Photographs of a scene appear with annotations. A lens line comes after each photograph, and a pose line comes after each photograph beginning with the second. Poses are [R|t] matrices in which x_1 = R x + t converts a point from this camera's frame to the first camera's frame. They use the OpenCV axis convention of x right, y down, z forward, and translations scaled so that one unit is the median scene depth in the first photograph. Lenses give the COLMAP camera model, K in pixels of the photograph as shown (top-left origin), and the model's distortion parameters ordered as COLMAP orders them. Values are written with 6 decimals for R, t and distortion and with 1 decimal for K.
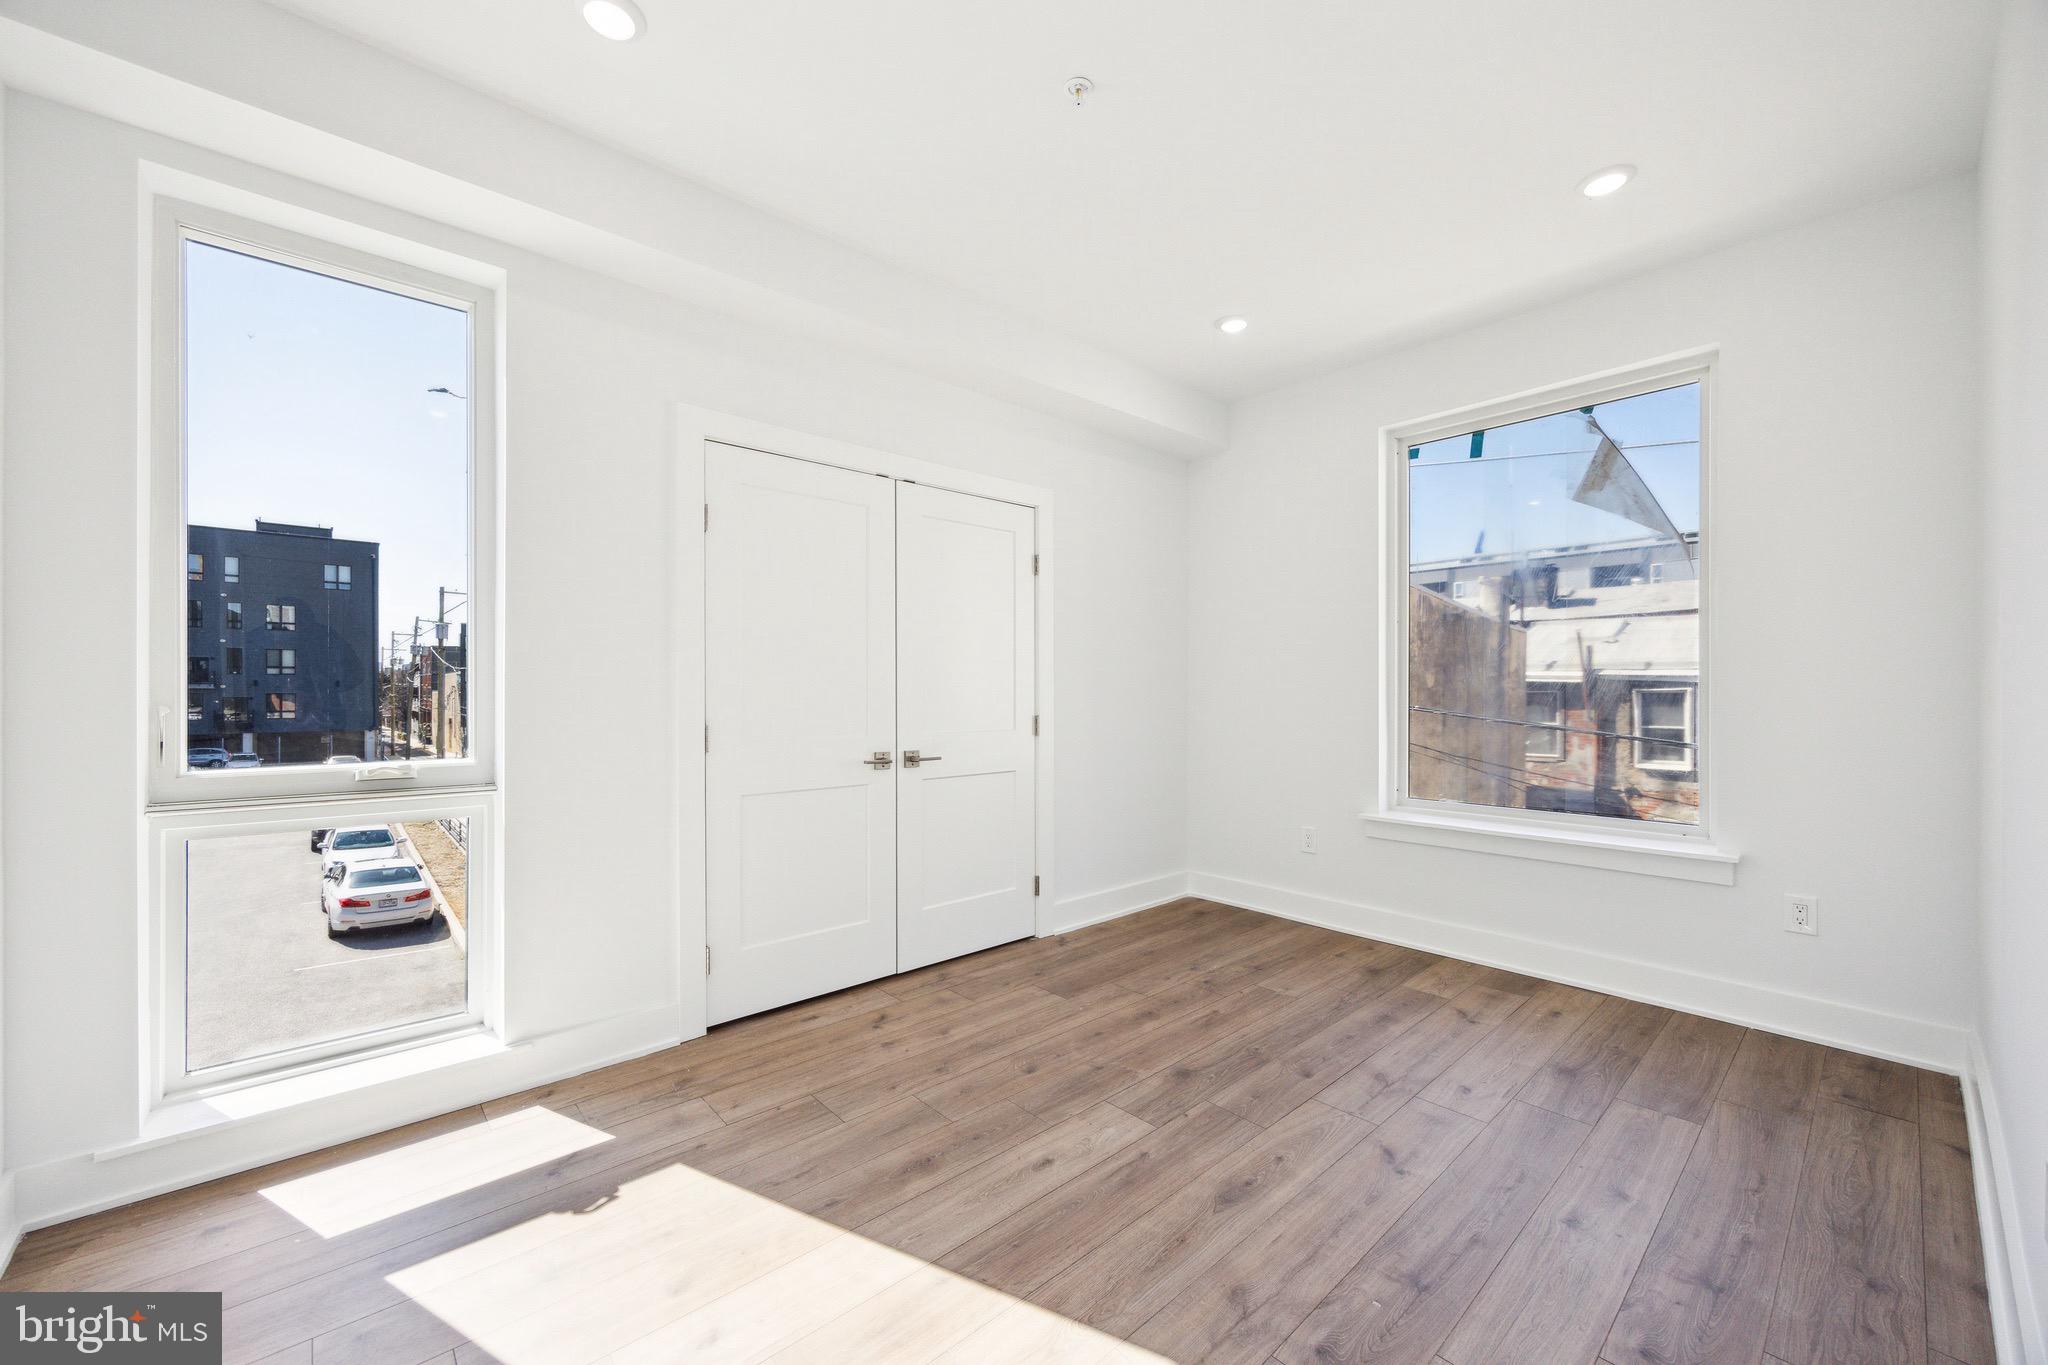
lens RADIAL K [[798.7, 0, 1014.6], [0, 798.7, 689.0], [0, 0, 1]] dist [0.000544, -0.000006]
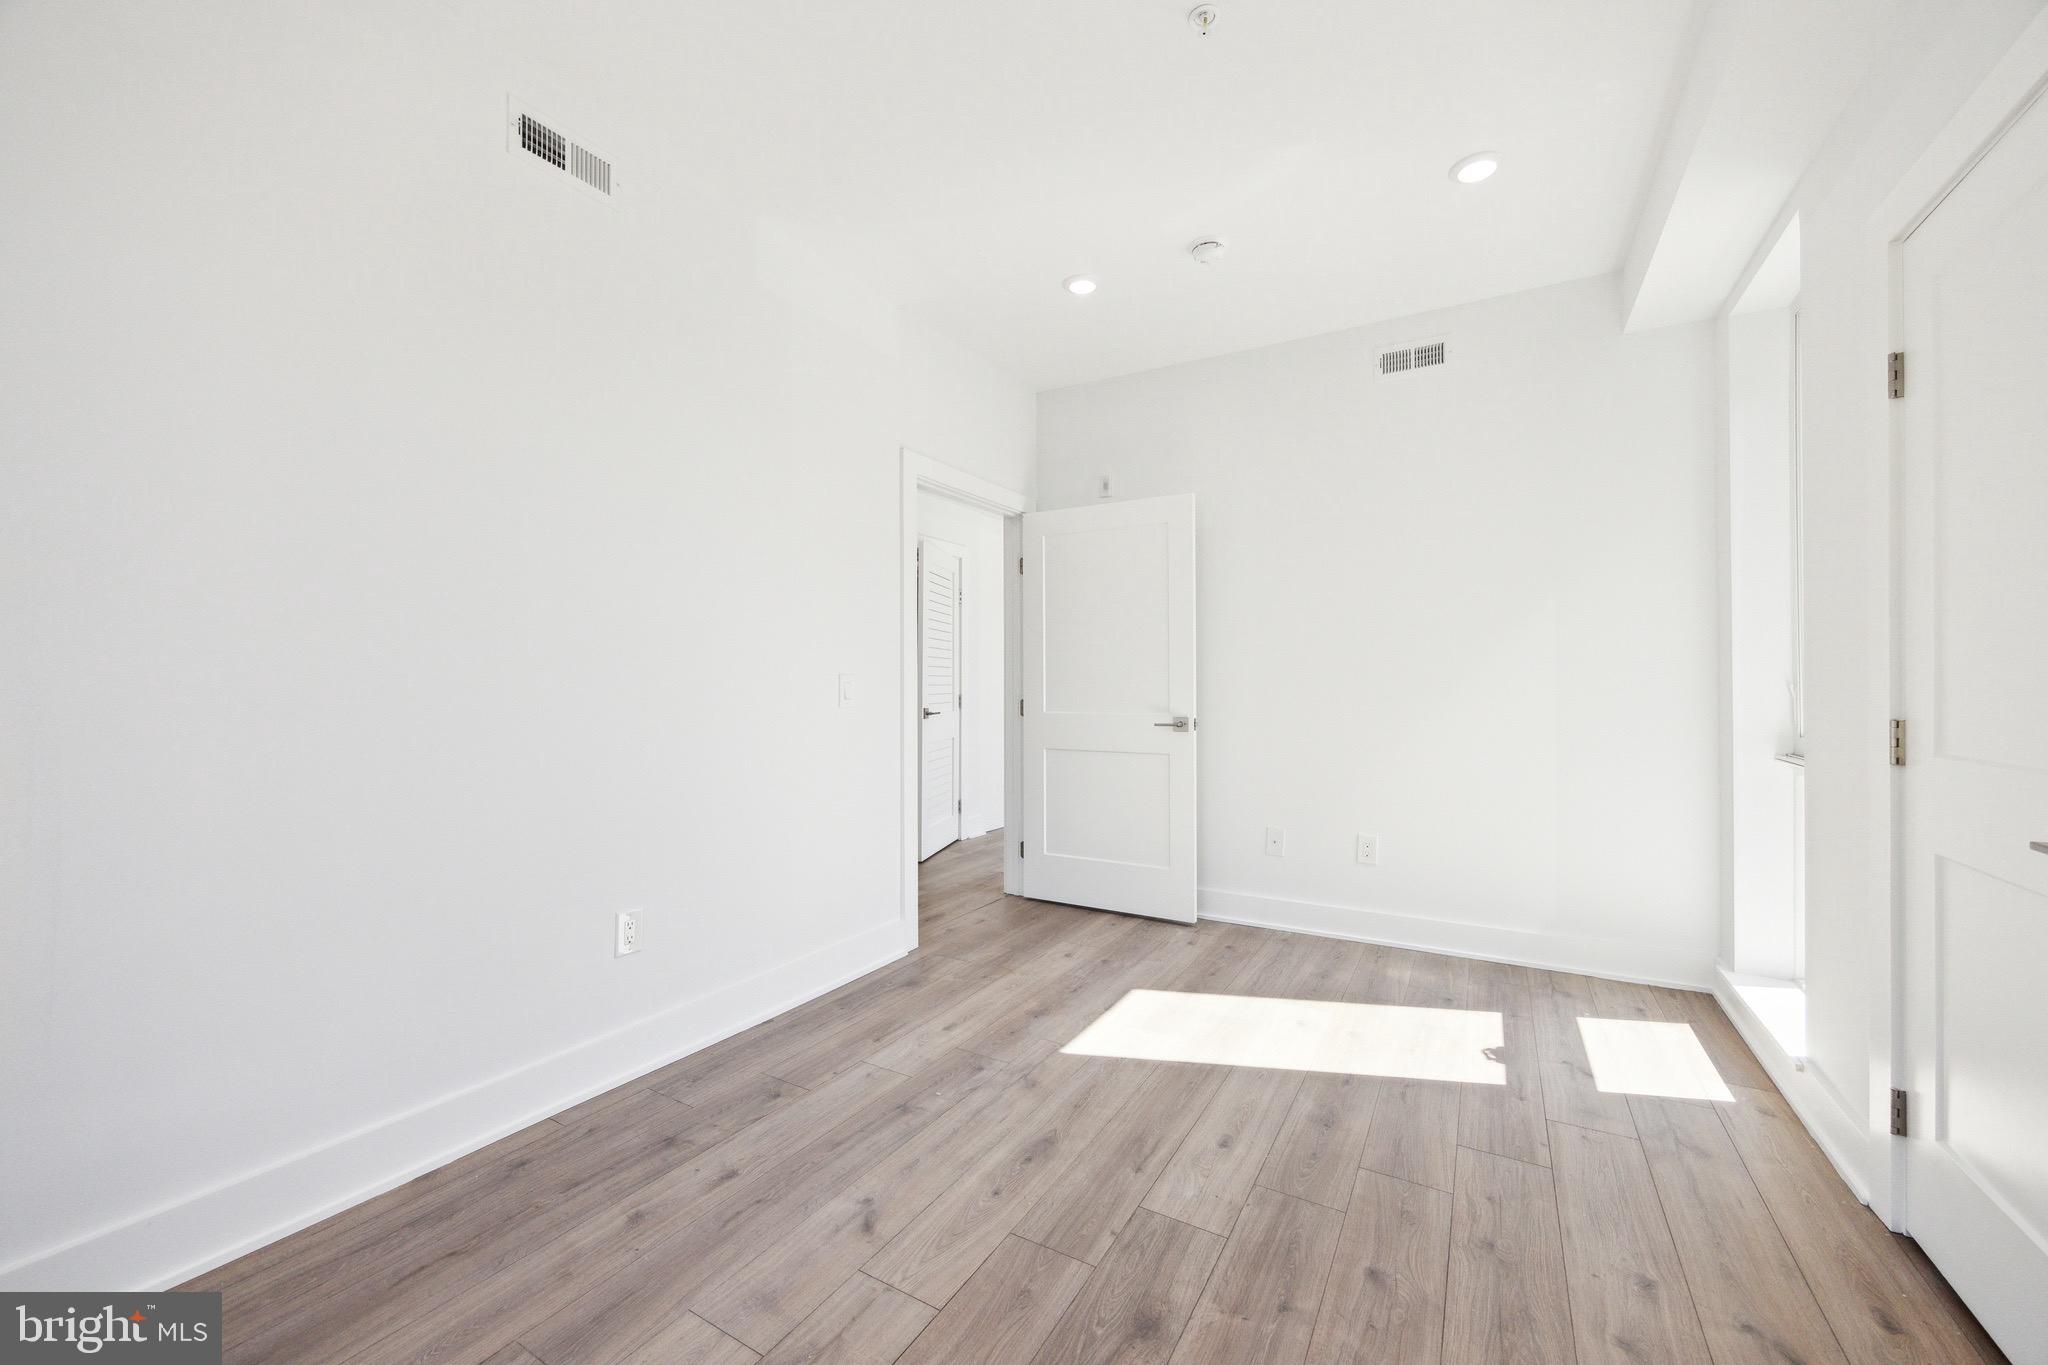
lens RADIAL K [[798.7, 0, 1014.6], [0, 798.7, 689.0], [0, 0, 1]] dist [0.000544, -0.000006]
pose [[-0.954441, -0.001793, -0.298396, 0.552493], [-0.003350, 0.999983, 0.004705, 0.026690], [0.298382, 0.005490, -0.954431, 1.767191]]
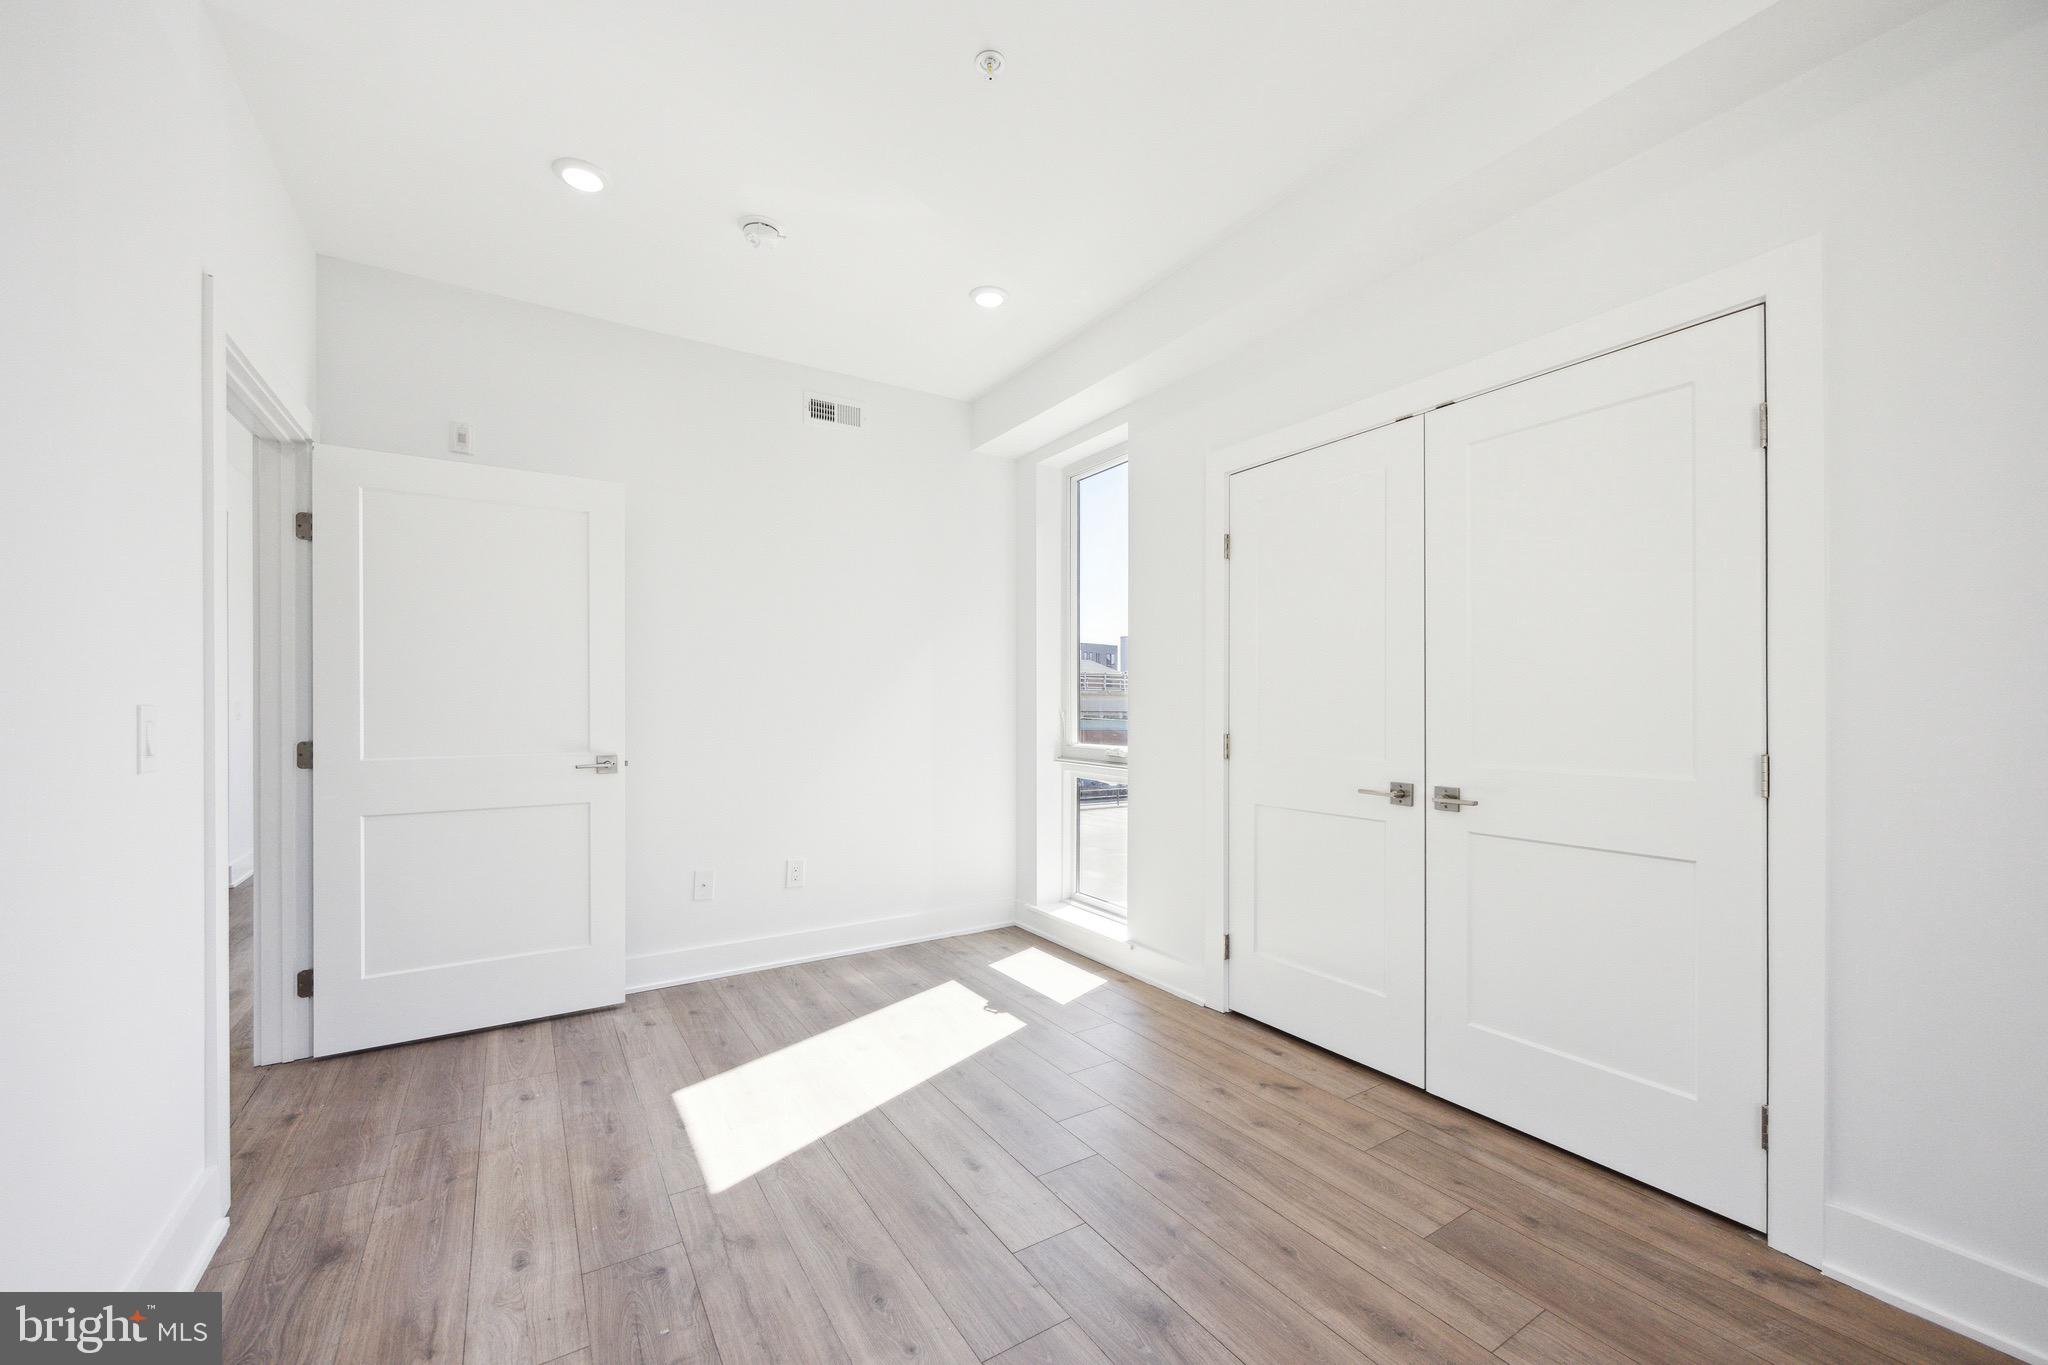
lens RADIAL K [[798.7, 0, 1014.6], [0, 798.7, 689.0], [0, 0, 1]] dist [0.000544, -0.000006]
pose [[-0.174991, -0.026353, -0.984217, 0.994464], [0.002540, 0.999626, -0.027217, 0.013213], [0.984567, -0.007263, -0.174859, 1.170437]]
